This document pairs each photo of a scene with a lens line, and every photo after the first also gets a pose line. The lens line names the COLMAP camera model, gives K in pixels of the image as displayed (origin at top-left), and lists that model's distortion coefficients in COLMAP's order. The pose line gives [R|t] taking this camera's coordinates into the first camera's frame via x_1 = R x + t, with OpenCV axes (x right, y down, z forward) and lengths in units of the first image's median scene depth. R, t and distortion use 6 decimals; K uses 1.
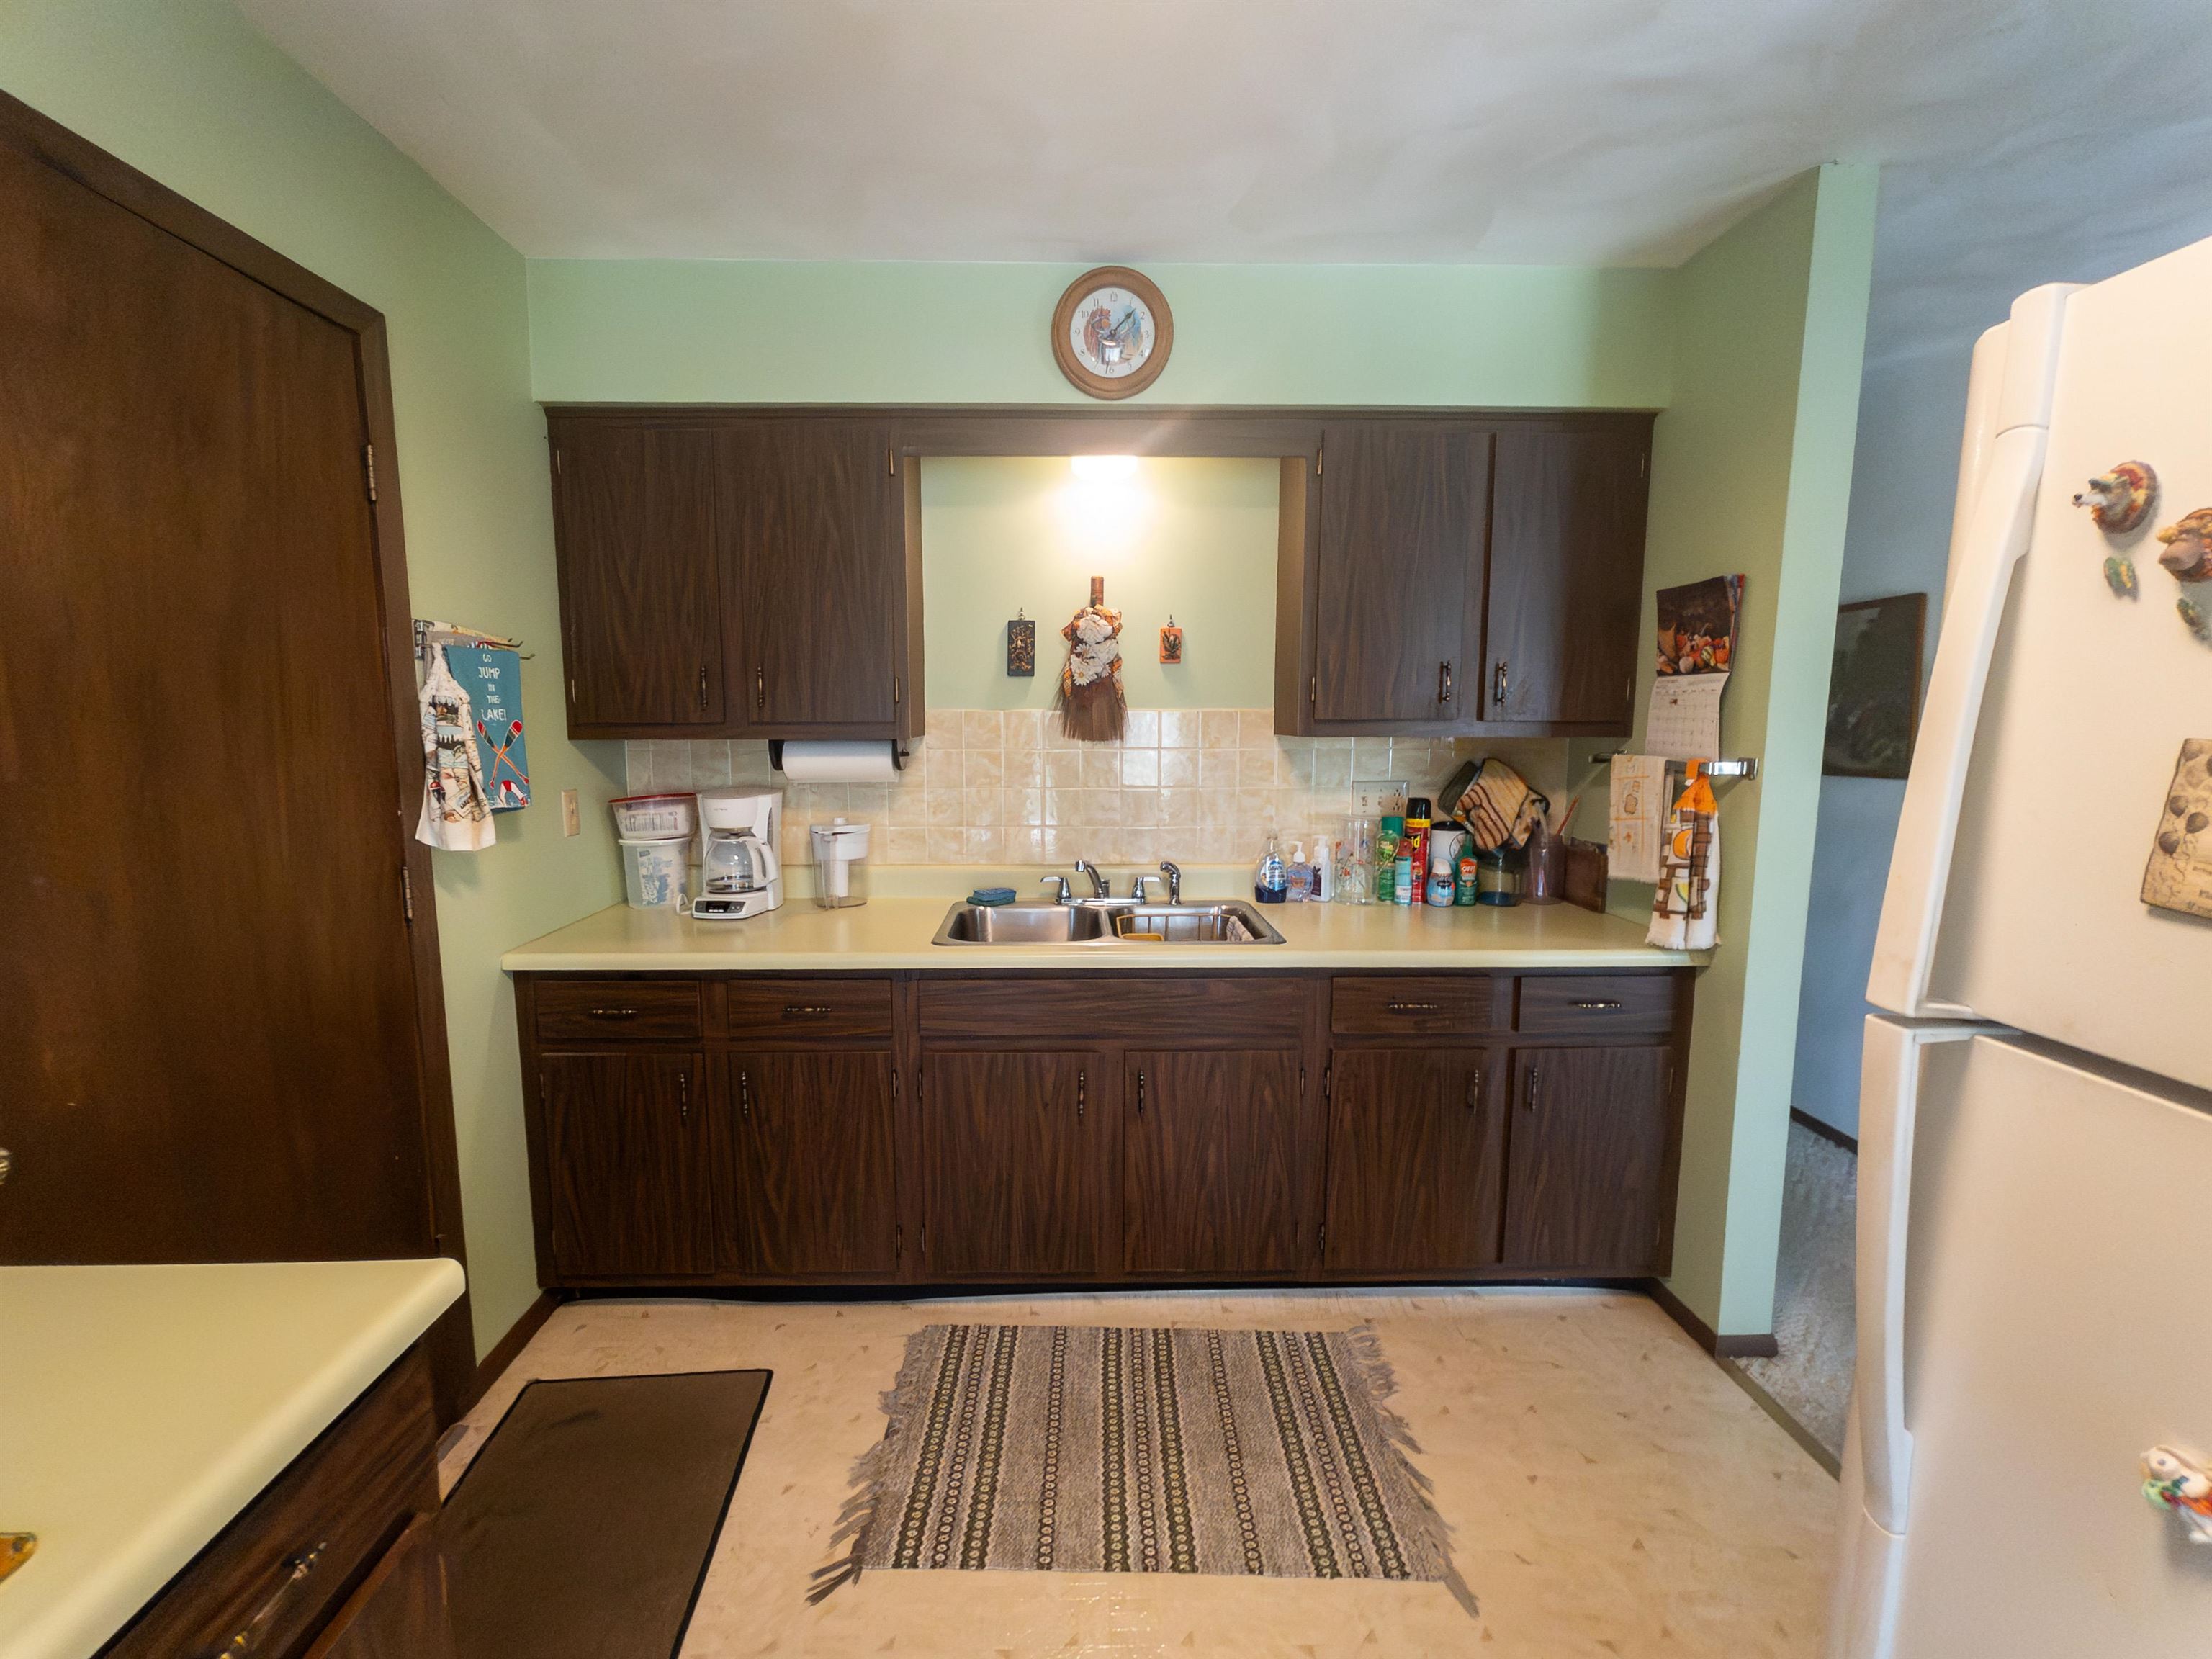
lens RADIAL K [[897.5, 0, 1084.1], [0, 897.5, 824.8], [0, 0, 1]] dist [-0.005316, 0.002359]
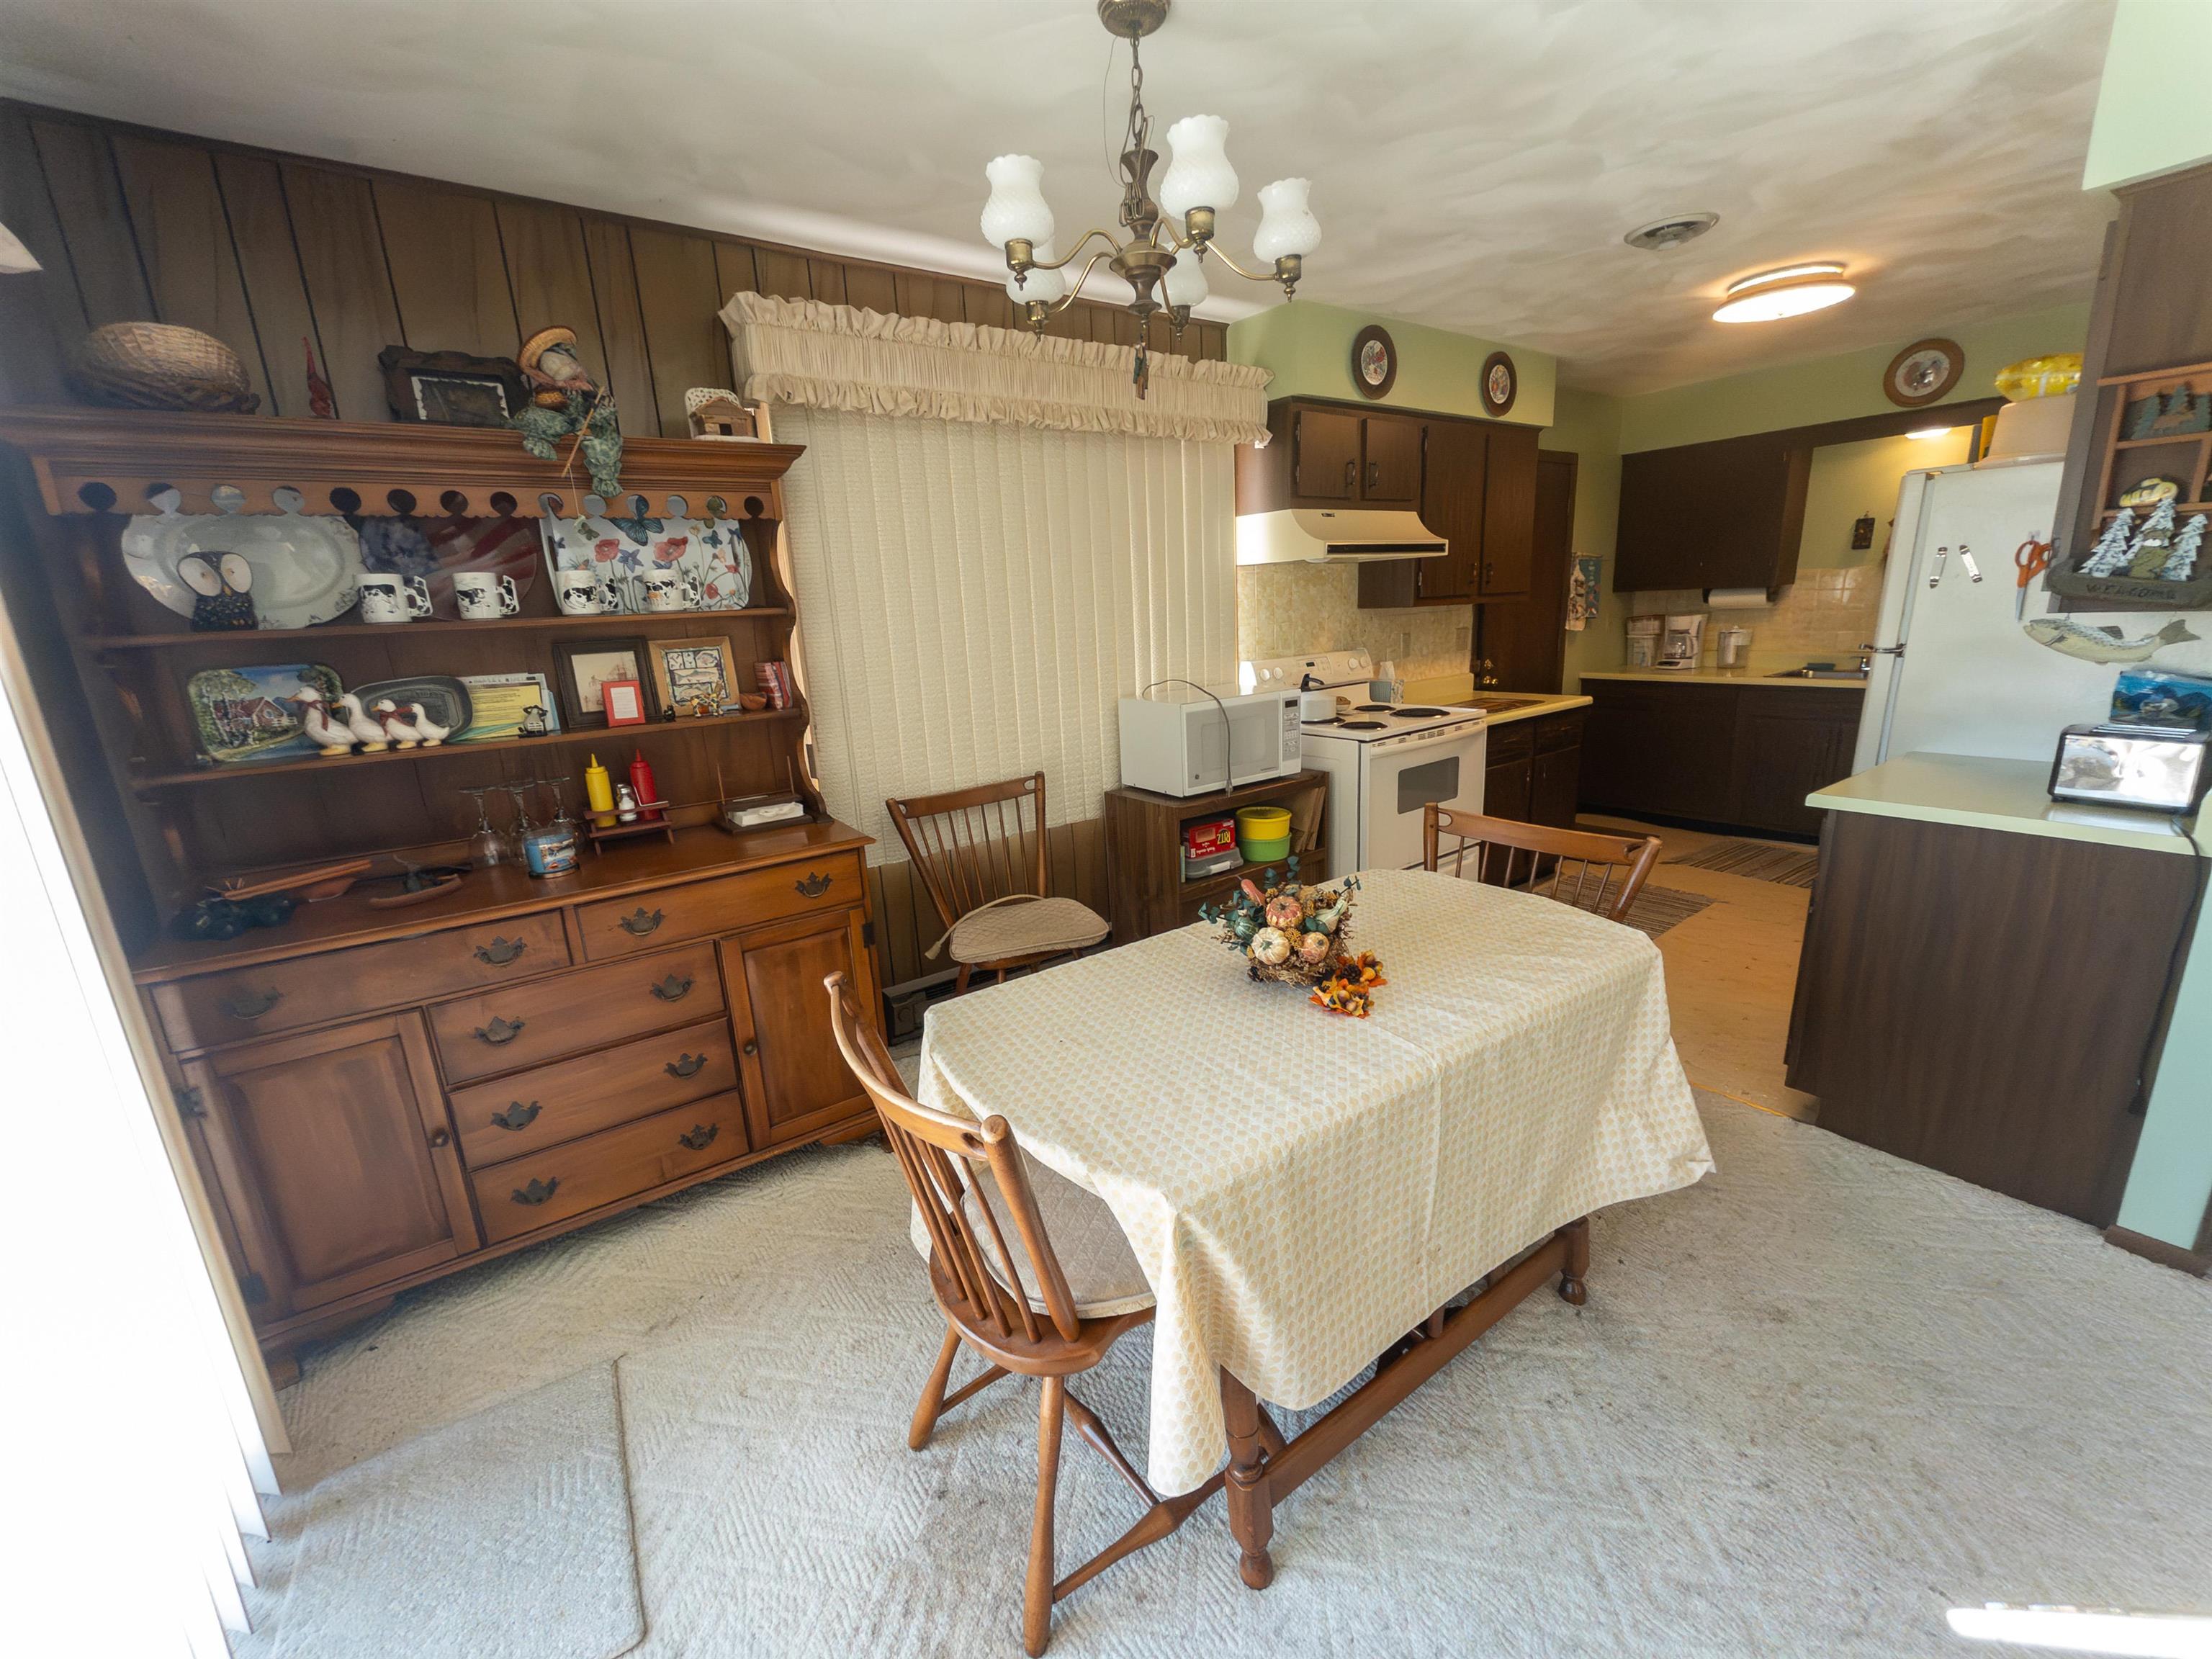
lens RADIAL K [[897.5, 0, 1098.5], [0, 897.5, 818.5], [0, 0, 1]] dist [-0.005316, 0.002359]
pose [[0.551791, 0.171157, -0.816230, 0.717854], [-0.048165, 0.983621, 0.173696, 0.148288], [0.832590, -0.056530, 0.550997, -1.478915]]
